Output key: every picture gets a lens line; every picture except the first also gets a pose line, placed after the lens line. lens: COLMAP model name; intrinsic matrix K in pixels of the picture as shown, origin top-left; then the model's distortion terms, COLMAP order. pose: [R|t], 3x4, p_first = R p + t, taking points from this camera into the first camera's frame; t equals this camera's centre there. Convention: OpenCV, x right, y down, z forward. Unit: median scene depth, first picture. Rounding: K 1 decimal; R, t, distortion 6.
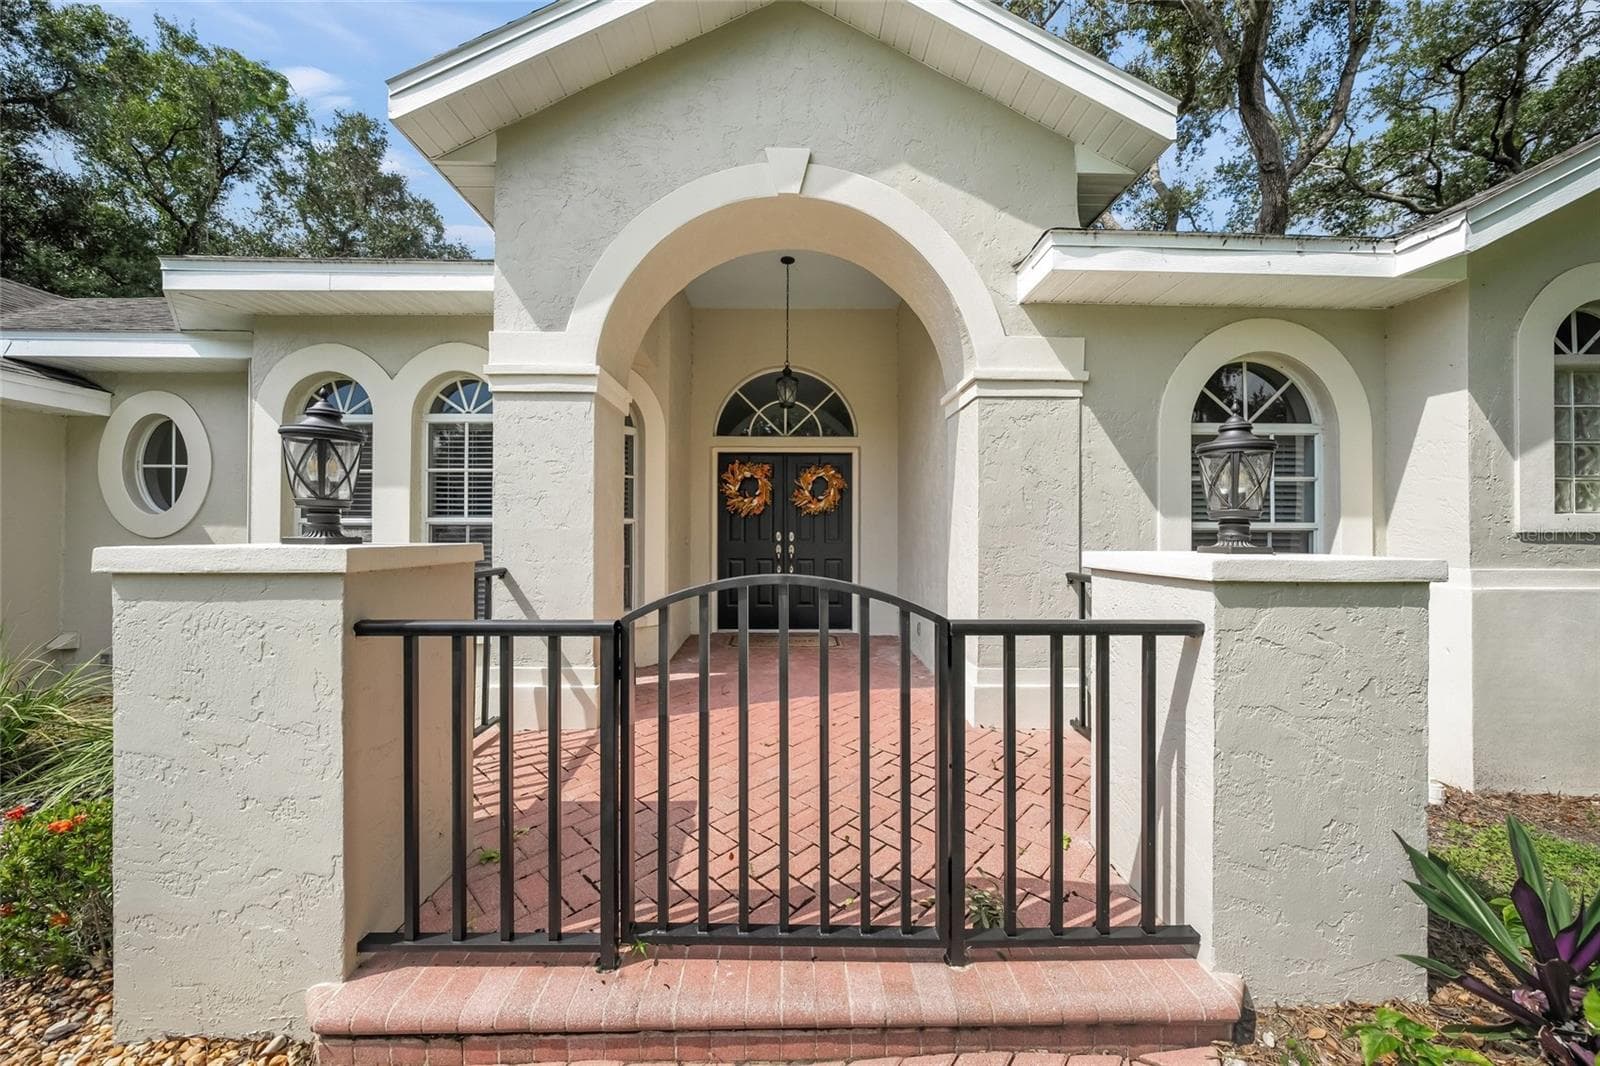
lens RADIAL K [[547.9, 0, 795.3], [0, 547.9, 531.8], [0, 0, 1]] dist [-0.002225, -0.000020]
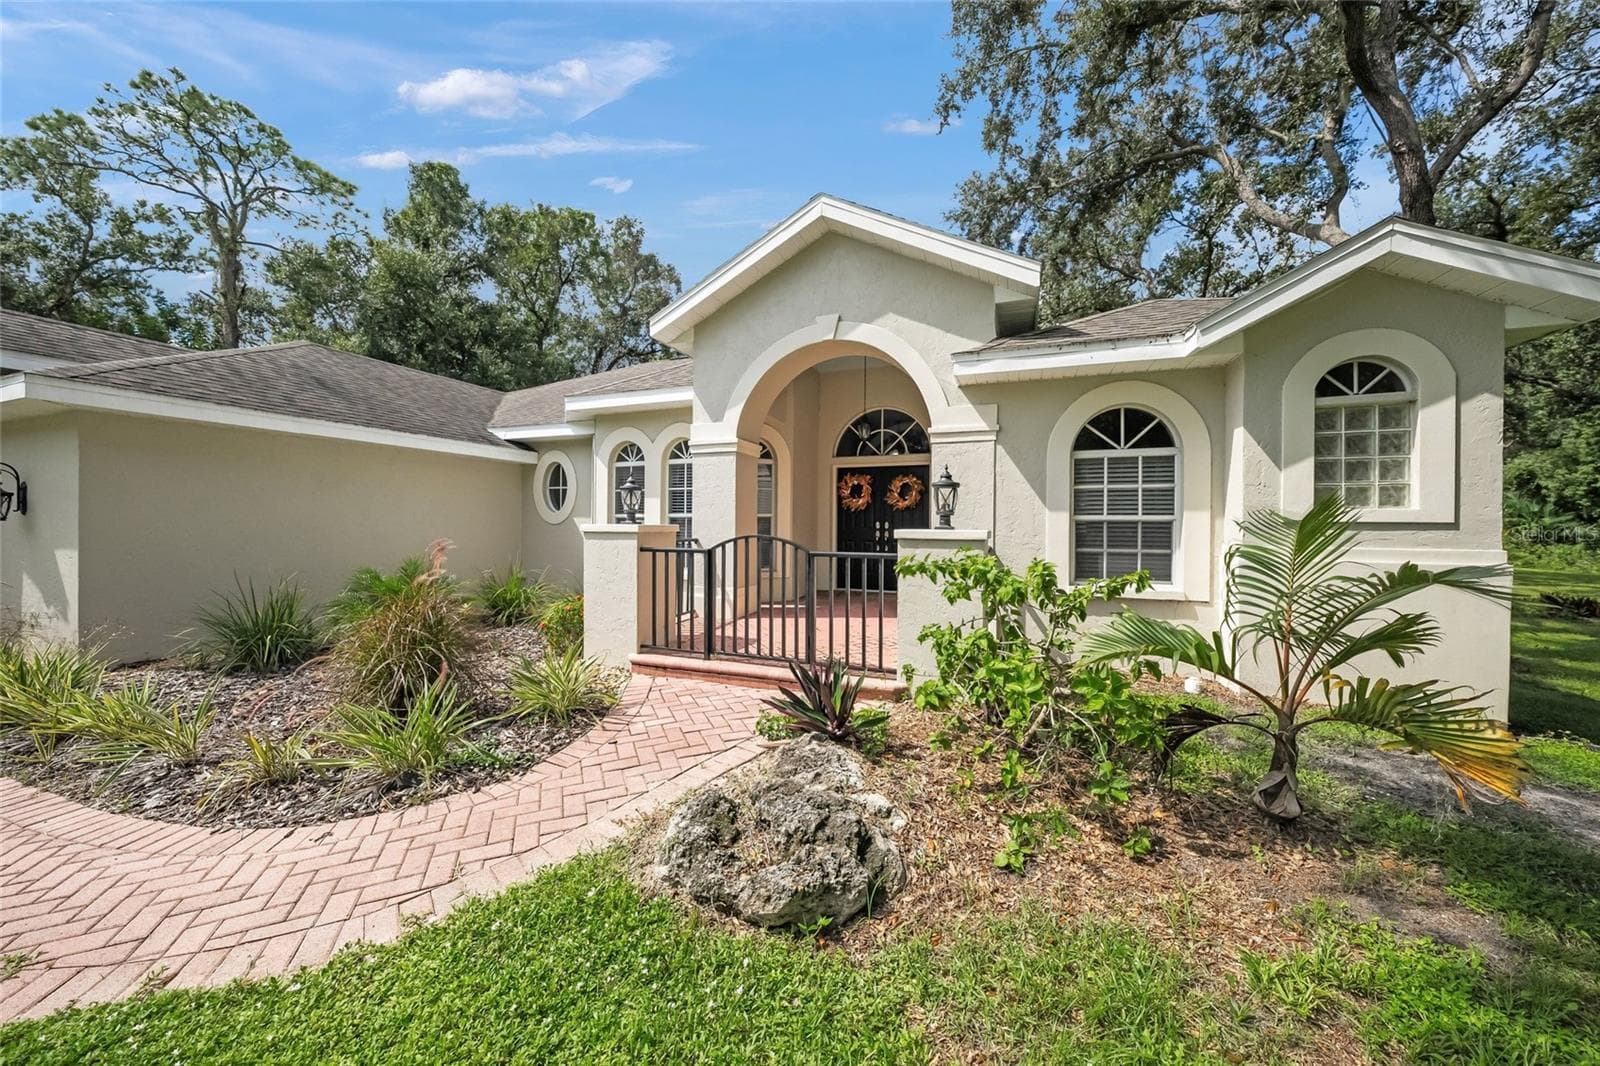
lens RADIAL K [[561.9, 0, 800.0], [0, 561.9, 533.0], [0, 0, 1]] dist [-0.000524, -0.000088]
pose [[0.926075, 0.009499, -0.377220, 0.553578], [-0.003160, 0.999843, 0.017421, 0.006890], [0.377326, -0.014941, 0.925960, -0.719941]]
